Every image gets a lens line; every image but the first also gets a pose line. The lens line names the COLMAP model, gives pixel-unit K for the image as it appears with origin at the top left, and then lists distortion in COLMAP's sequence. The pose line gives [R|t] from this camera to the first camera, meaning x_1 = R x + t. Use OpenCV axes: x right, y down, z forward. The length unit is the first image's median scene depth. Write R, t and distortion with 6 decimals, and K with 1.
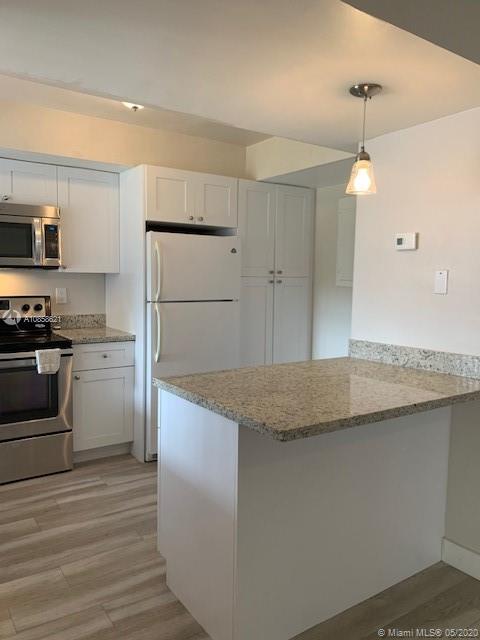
lens RADIAL K [[489.1, 0, 239.4], [0, 489.1, 320.7], [0, 0, 1]] dist [0.030273, -0.003494]
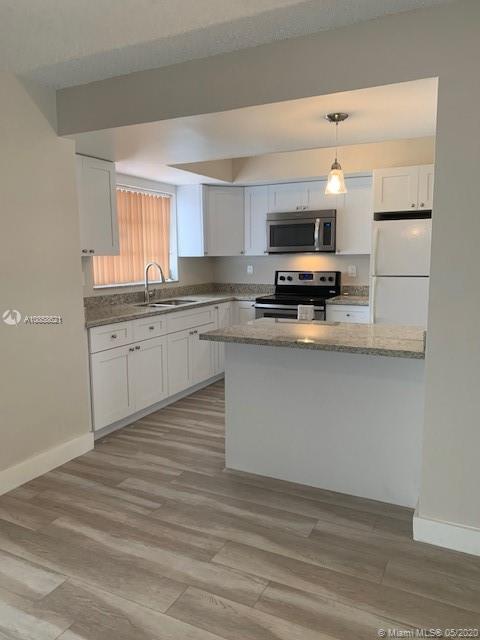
lens RADIAL K [[489.1, 0, 238.1], [0, 489.1, 317.4], [0, 0, 1]] dist [0.030273, -0.003494]
pose [[0.476956, 0.091177, -0.874185, 0.787293], [-0.060735, 0.995646, 0.070708, 0.000663], [0.876826, 0.019369, 0.480417, 0.070062]]
